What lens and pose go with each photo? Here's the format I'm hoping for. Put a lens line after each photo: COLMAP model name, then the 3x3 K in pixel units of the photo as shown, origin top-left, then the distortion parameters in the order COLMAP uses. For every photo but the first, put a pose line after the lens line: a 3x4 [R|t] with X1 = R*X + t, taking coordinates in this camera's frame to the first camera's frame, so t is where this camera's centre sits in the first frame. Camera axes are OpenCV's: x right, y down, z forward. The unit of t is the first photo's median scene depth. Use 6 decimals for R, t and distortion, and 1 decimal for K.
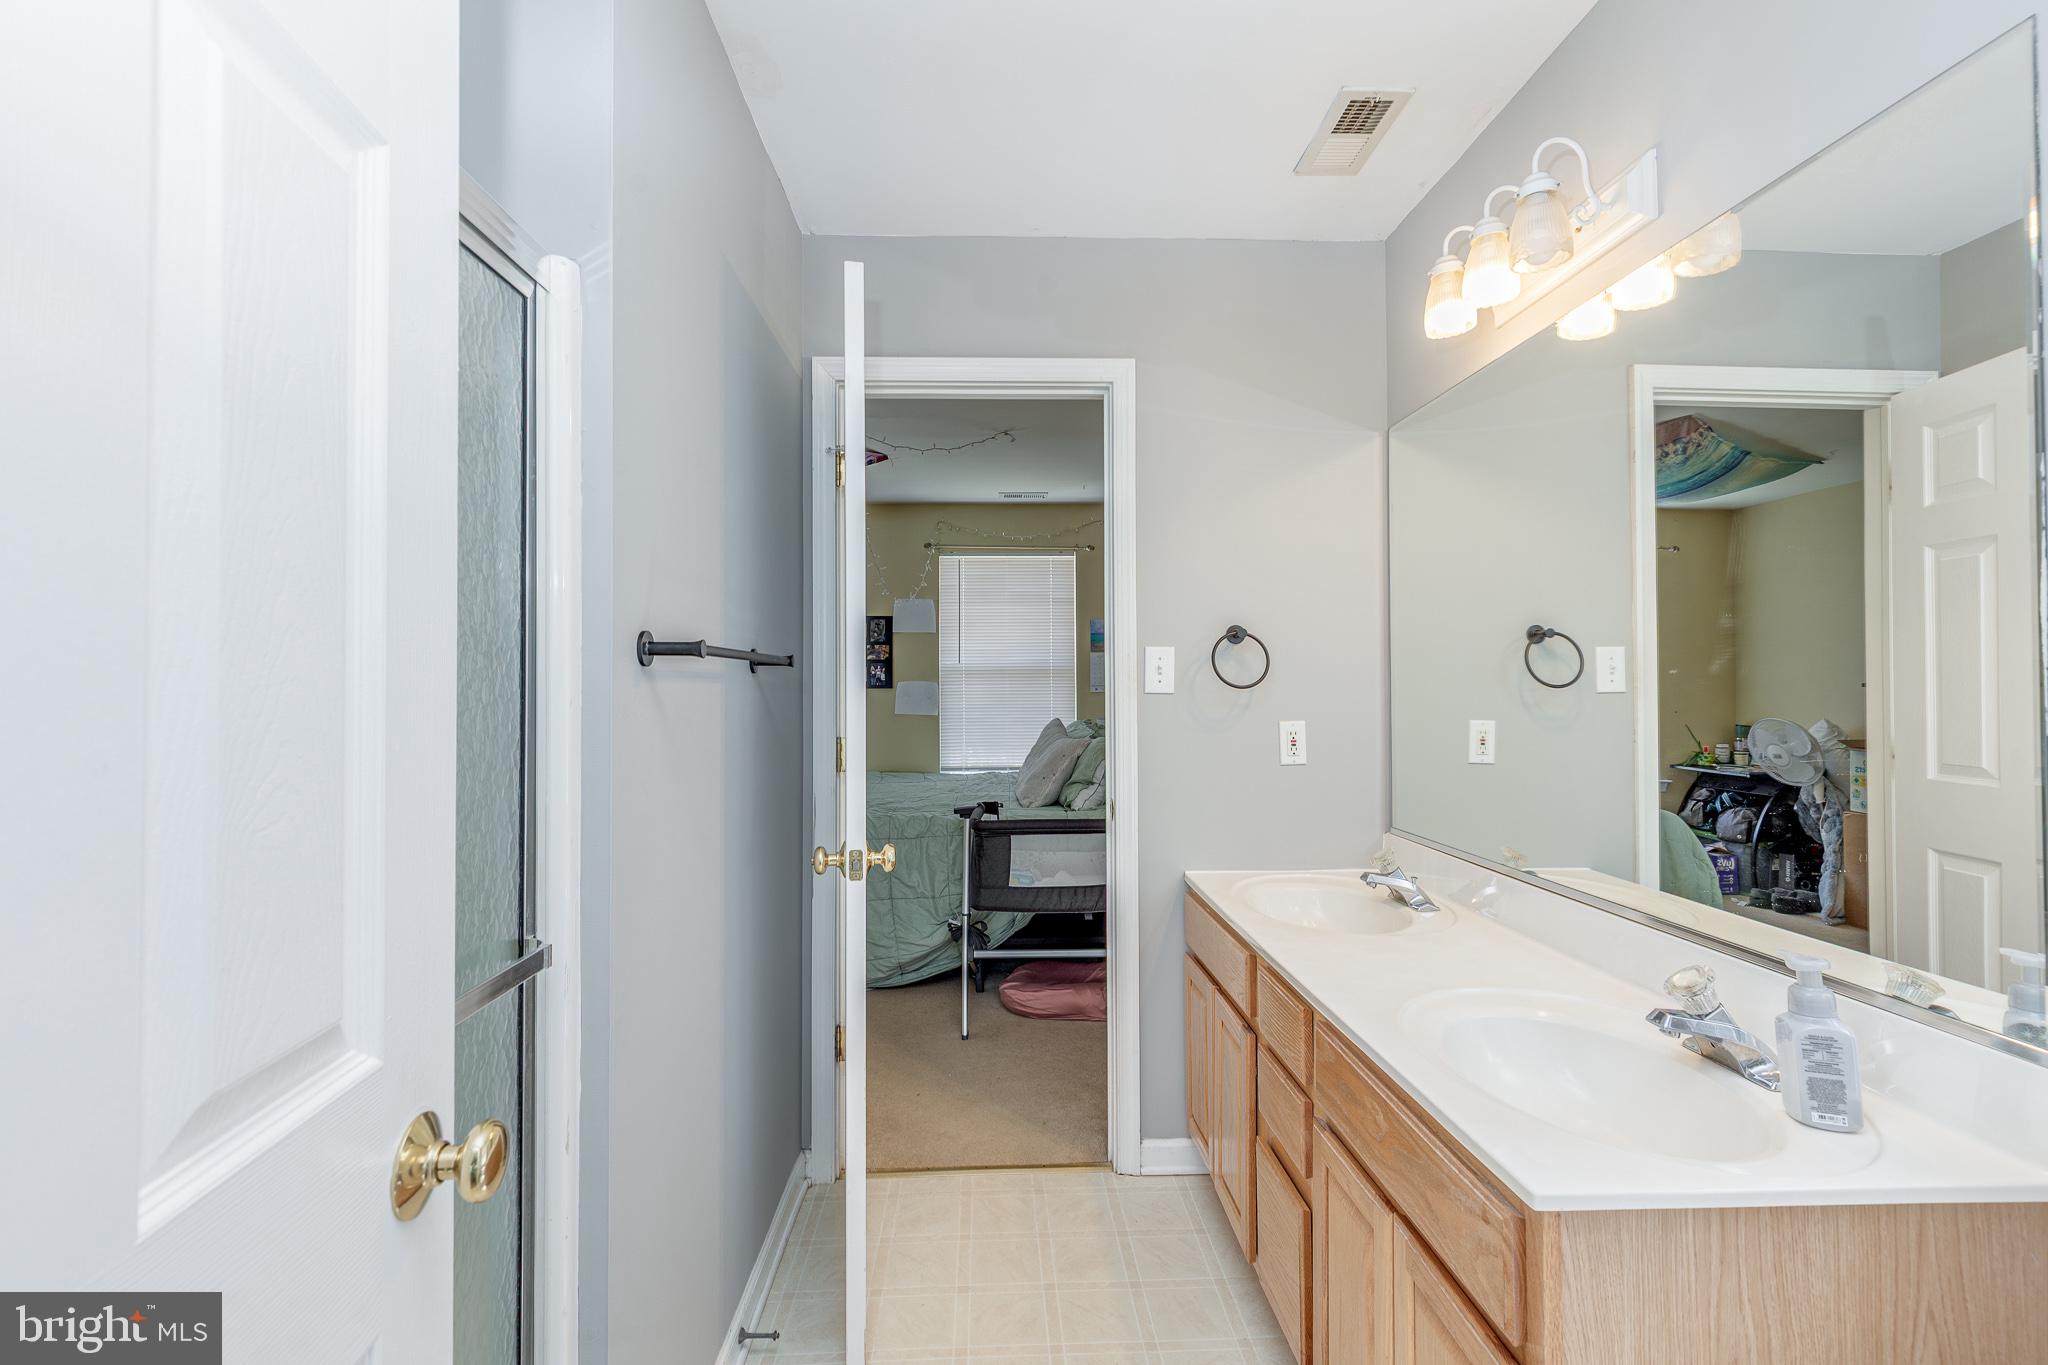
lens RADIAL K [[921.0, 0, 1022.8], [0, 921.0, 676.0], [0, 0, 1]] dist [0.009324, -0.002562]
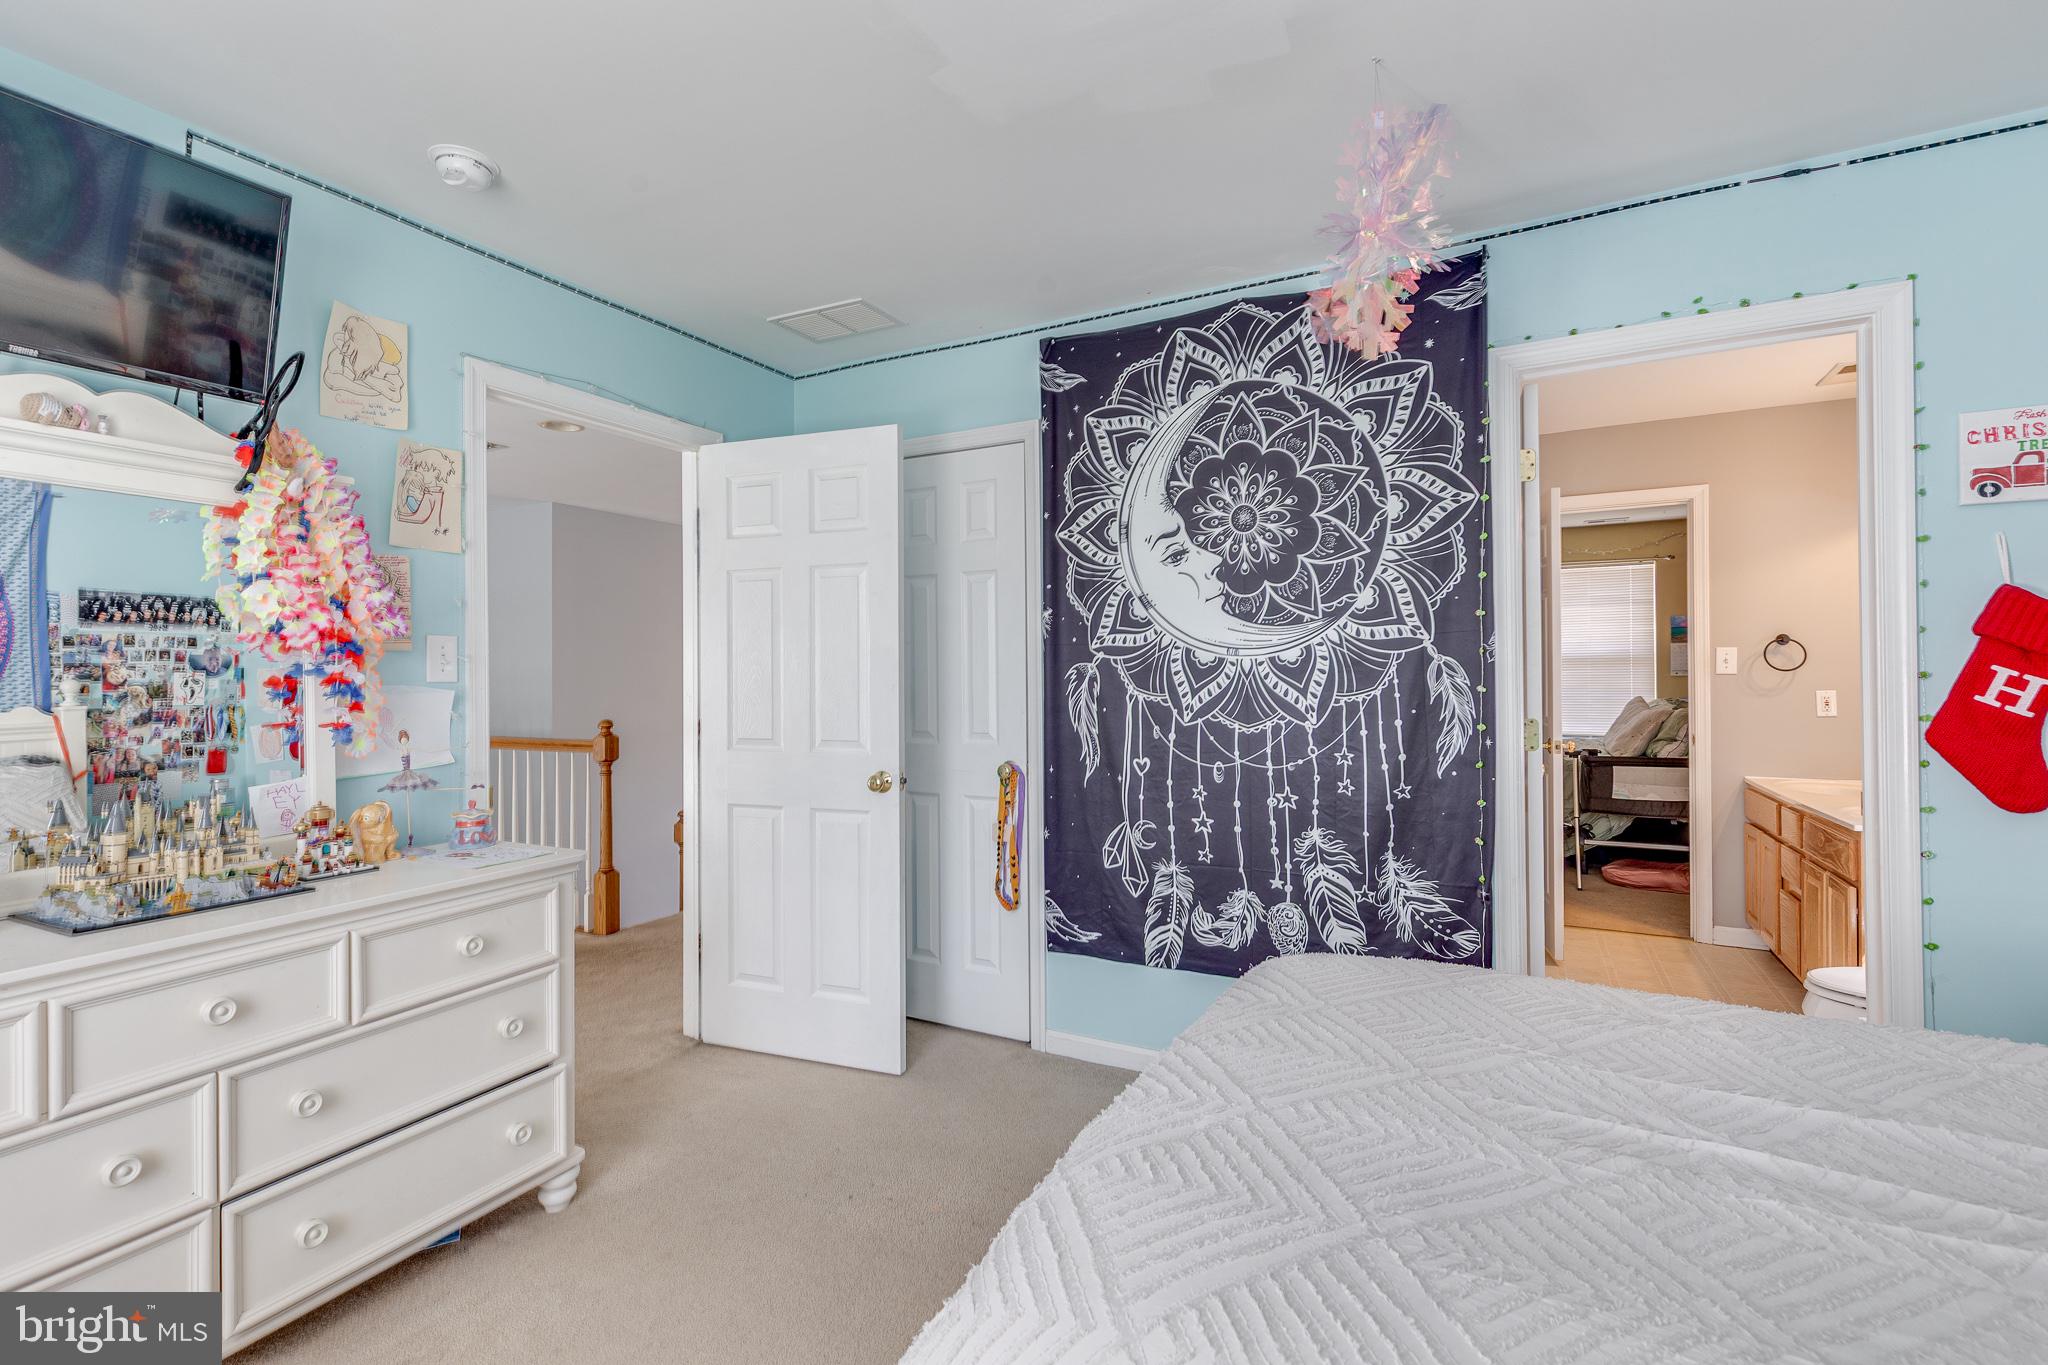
lens RADIAL K [[921.0, 0, 1022.8], [0, 921.0, 676.0], [0, 0, 1]] dist [0.009324, -0.002562]
pose [[0.861705, -0.002579, -0.507404, -0.076146], [0.009241, 0.999901, 0.010611, -0.005946], [0.507326, -0.013833, 0.861643, -0.822084]]
